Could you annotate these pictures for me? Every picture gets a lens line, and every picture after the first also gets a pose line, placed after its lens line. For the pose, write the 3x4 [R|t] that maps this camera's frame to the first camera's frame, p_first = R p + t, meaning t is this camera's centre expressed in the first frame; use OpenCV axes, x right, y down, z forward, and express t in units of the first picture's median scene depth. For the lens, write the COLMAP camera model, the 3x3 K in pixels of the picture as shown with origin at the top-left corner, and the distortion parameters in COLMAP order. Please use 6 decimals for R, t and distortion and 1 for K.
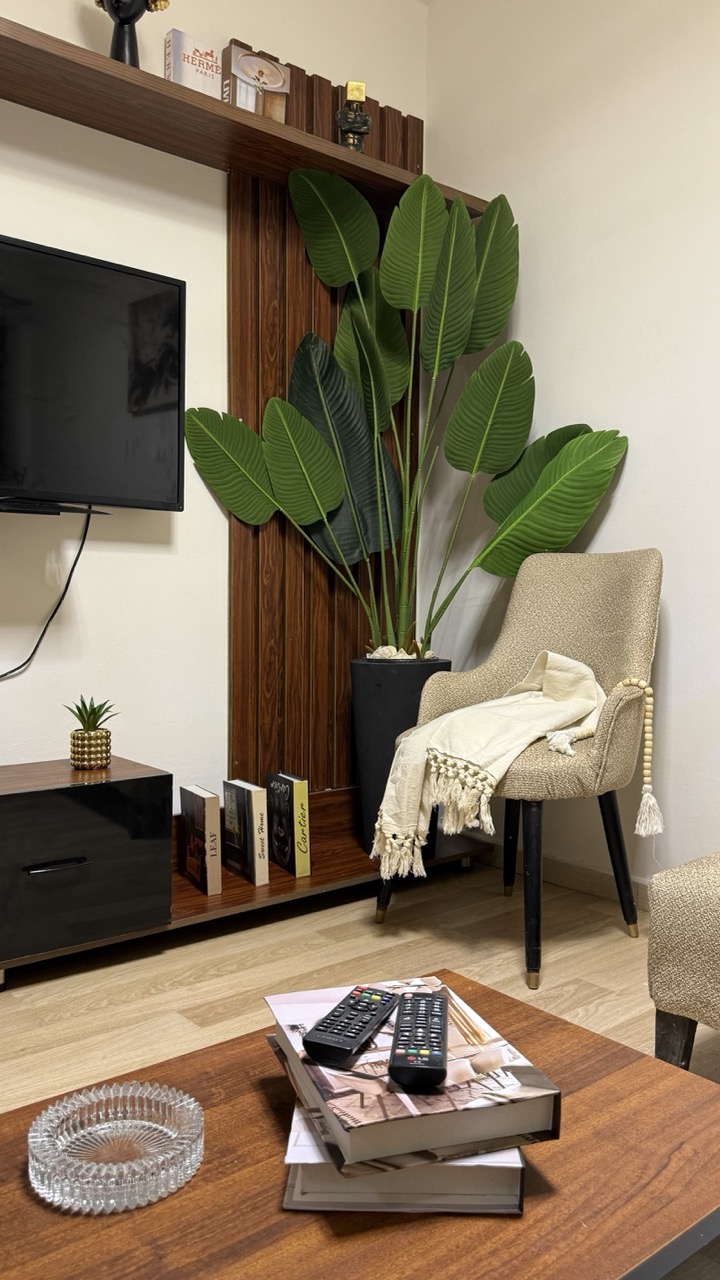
lens RADIAL K [[1014.1, 0, 347.5], [0, 1014.1, 650.2], [0, 0, 1]] dist [0.064768, -0.029974]
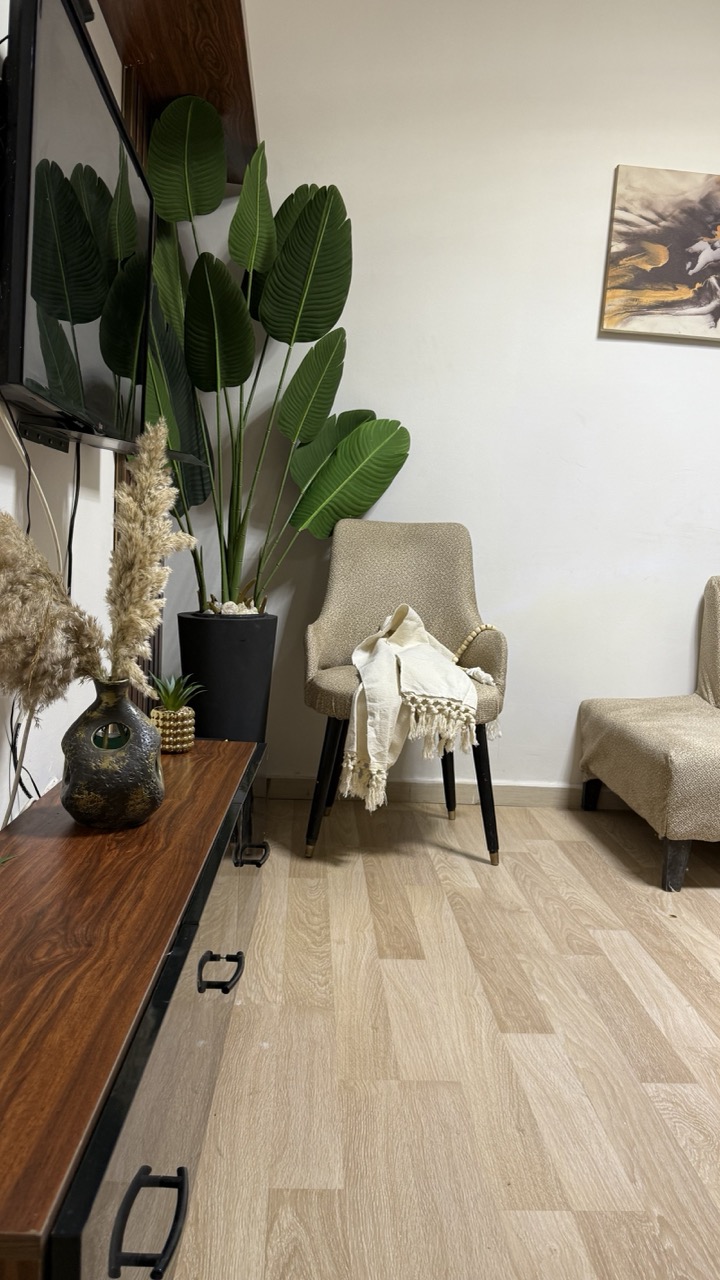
lens RADIAL K [[1014.1, 0, 362.0], [0, 1014.1, 649.2], [0, 0, 1]] dist [0.064768, -0.029974]
pose [[0.589099, -0.066839, 0.805292, -0.808542], [0.006638, 0.996940, 0.077890, -0.040043], [-0.808034, -0.040539, 0.587740, 0.325770]]
